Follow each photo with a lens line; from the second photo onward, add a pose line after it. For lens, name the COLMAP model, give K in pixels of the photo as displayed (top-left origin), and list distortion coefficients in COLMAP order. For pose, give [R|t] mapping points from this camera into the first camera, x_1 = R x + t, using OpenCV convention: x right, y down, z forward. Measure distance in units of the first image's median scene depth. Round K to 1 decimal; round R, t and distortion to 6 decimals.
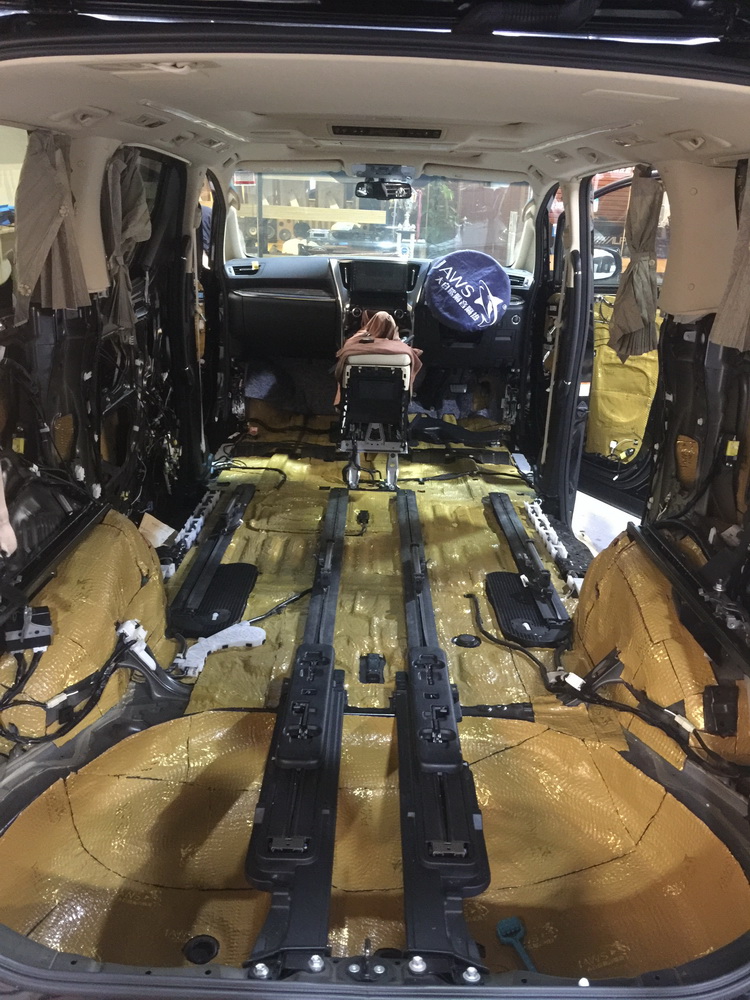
lens RADIAL K [[847.0, 0, 375.0], [0, 847.0, 500.0], [0, 0, 1]] dist [0.081809, -0.146098]
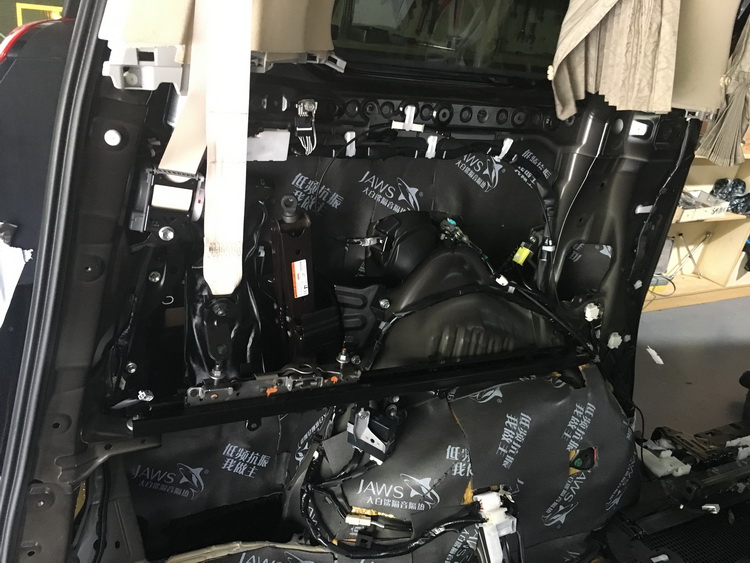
lens RADIAL K [[640.0, 0, 375.0], [0, 640.0, 281.5], [0, 0, 1]] dist [0.083710, -0.128277]
pose [[0.473206, 0.354555, -0.806453, 0.047669], [-0.390864, 0.904896, 0.168486, -0.059507], [0.789494, 0.235485, 0.566785, 0.313499]]
